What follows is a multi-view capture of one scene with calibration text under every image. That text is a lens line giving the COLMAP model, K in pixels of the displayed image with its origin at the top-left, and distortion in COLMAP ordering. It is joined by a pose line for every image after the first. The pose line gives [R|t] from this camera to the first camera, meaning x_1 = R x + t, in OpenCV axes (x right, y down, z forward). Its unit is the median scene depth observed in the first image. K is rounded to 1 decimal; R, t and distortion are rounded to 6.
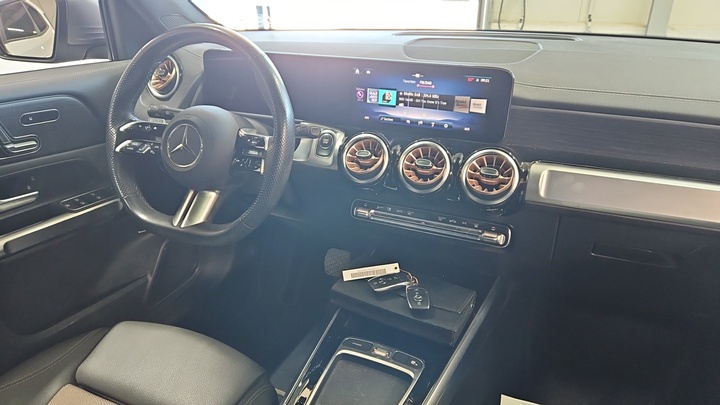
lens RADIAL K [[496.5, 0, 360.0], [0, 496.5, 202.5], [0, 0, 1]] dist [0.035010, -0.001375]
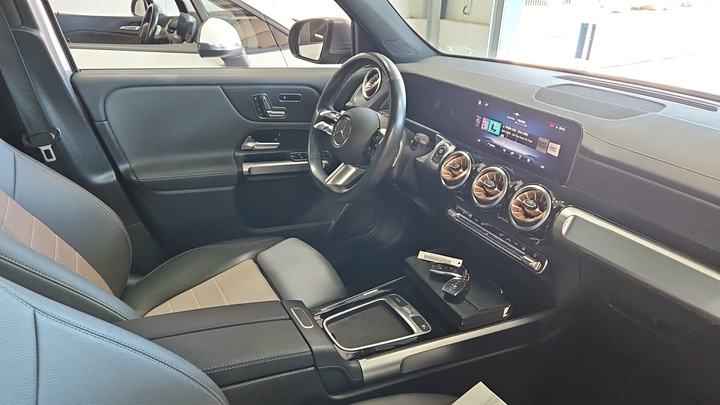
lens RADIAL K [[496.5, 0, 360.0], [0, 496.5, 202.5], [0, 0, 1]] dist [0.035010, -0.001375]
pose [[0.799215, 0.277779, -0.533005, 0.499744], [-0.286048, 0.955716, 0.069163, -0.026577], [0.528613, 0.097189, 0.843281, -0.186047]]
